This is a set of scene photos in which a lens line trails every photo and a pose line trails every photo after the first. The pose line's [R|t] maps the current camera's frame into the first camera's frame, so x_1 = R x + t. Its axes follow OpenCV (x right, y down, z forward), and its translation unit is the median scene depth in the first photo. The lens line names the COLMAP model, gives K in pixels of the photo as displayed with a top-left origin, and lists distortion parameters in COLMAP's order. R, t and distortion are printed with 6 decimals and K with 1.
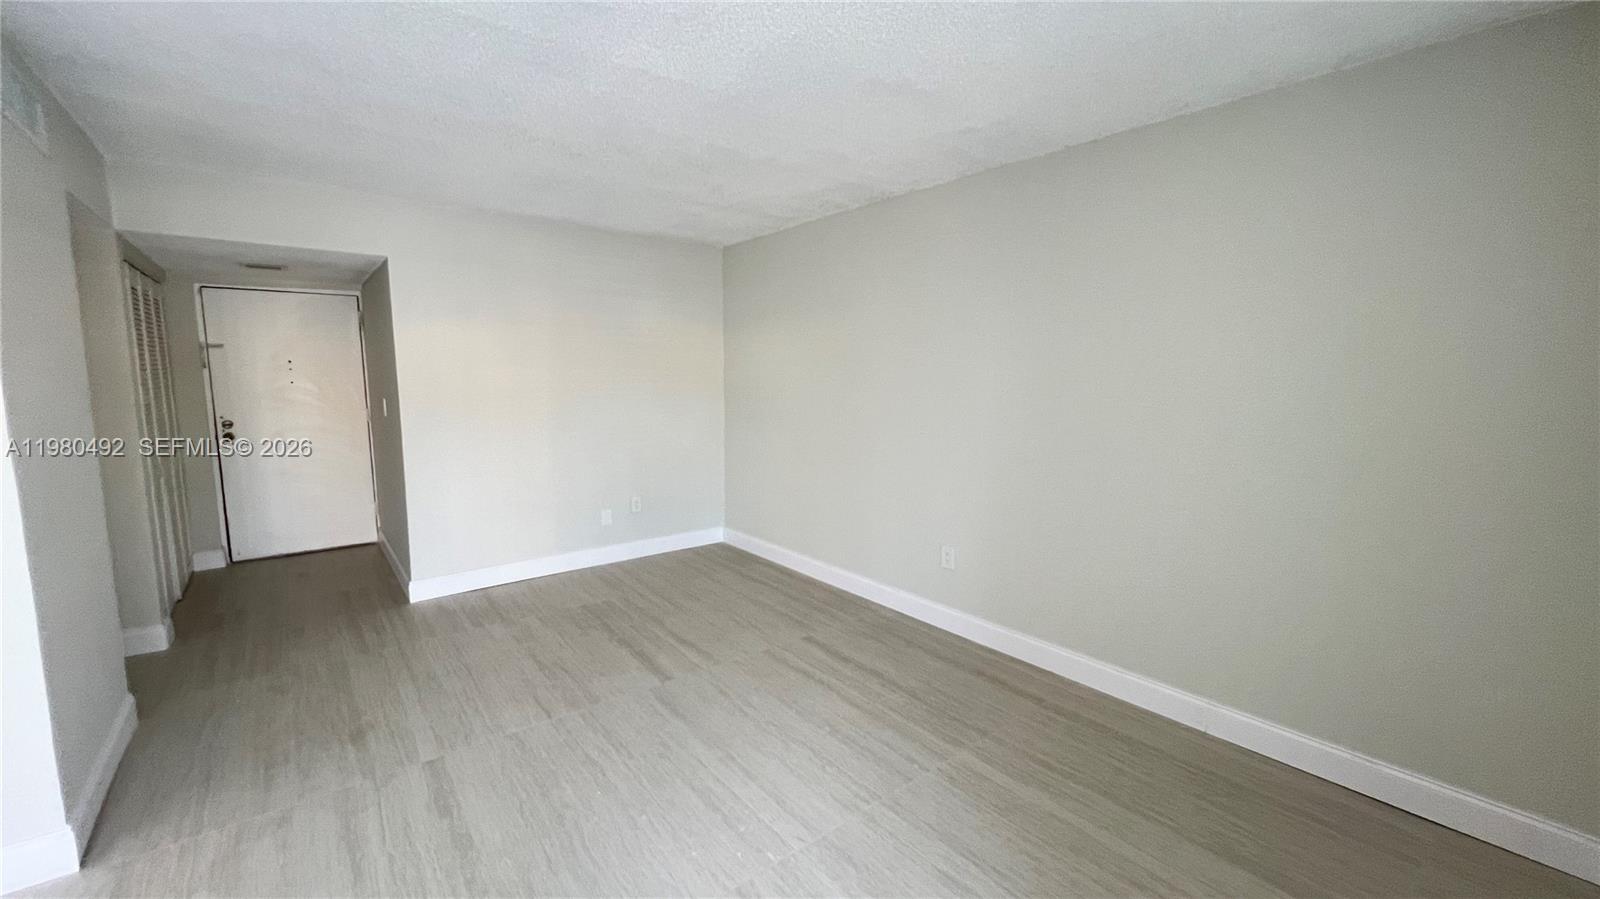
lens RADIAL K [[640.4, 0, 801.7], [0, 640.4, 451.4], [0, 0, 1]] dist [0.003590, 0.000750]
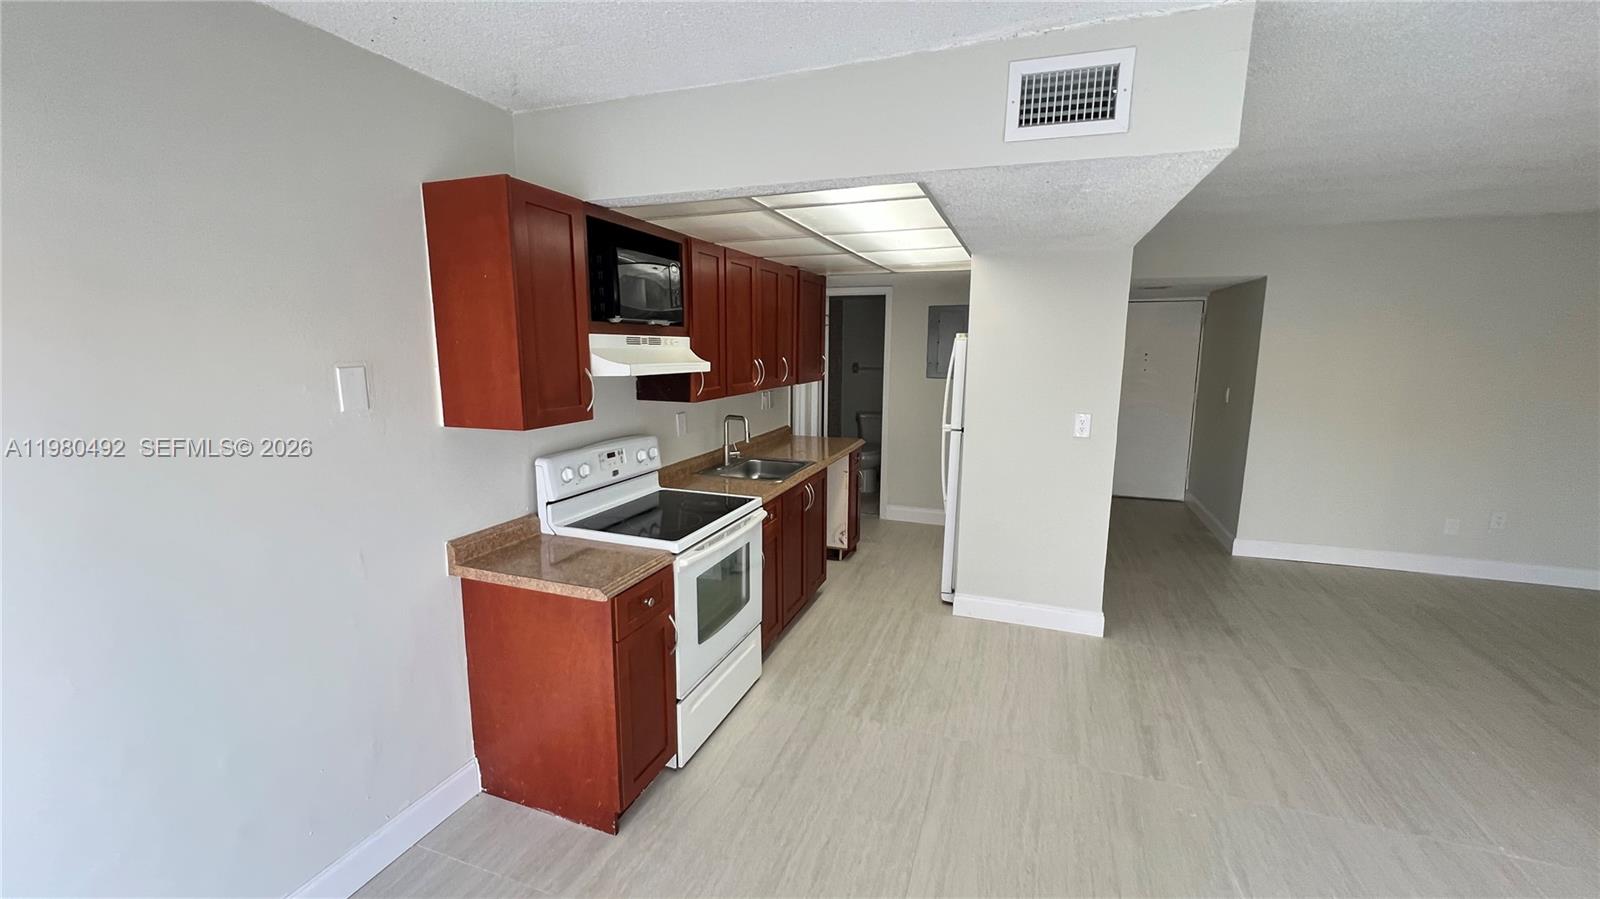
lens RADIAL K [[640.4, 0, 797.9], [0, 640.4, 449.3], [0, 0, 1]] dist [0.003590, 0.000750]
pose [[0.514213, 0.143763, -0.845528, -0.040843], [-0.106824, 0.988910, 0.103177, -0.014039], [0.850984, 0.037268, 0.523868, -0.868872]]
